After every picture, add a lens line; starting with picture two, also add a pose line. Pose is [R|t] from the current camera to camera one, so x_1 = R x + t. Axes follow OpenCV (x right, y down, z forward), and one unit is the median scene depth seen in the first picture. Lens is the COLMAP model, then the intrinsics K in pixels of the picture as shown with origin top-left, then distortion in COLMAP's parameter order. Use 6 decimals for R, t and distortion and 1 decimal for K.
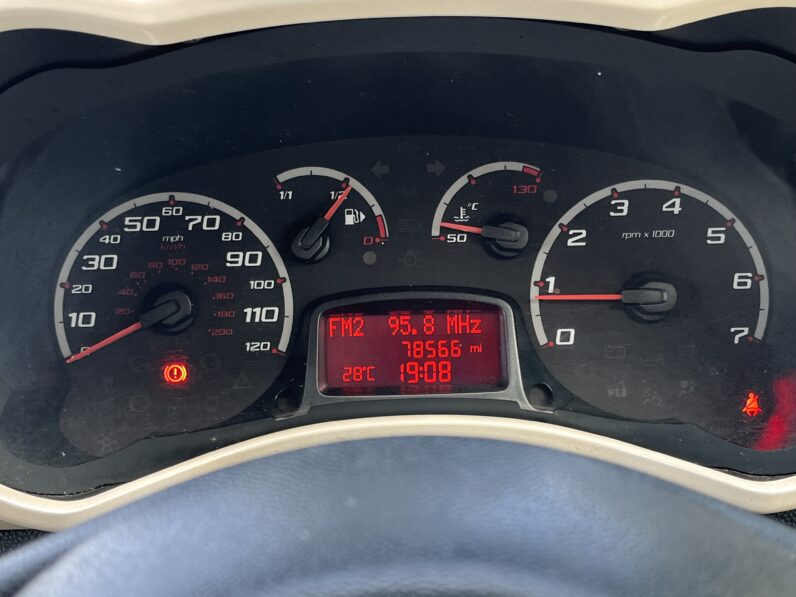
lens RADIAL K [[1116.8, 0, 419.1], [0, 1116.8, 313.9], [0, 0, 1]] dist [0.067026, 0.000000]
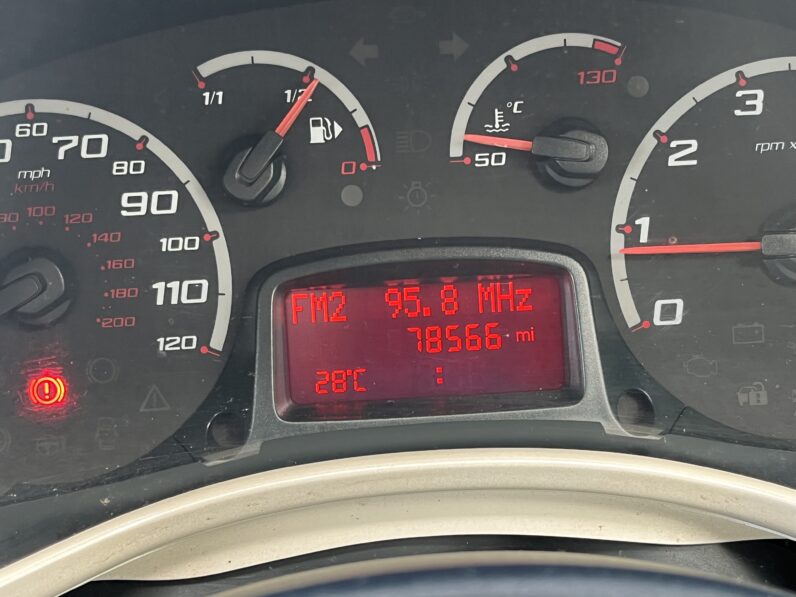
lens RADIAL K [[1116.8, 0, 397.1], [0, 1116.8, 305.0], [0, 0, 1]] dist [0.067026, 0.000000]
pose [[0.999519, -0.030933, 0.002031, -0.021948], [0.030838, 0.998858, 0.036485, -0.011149], [-0.003157, -0.036405, 0.999332, 0.374862]]
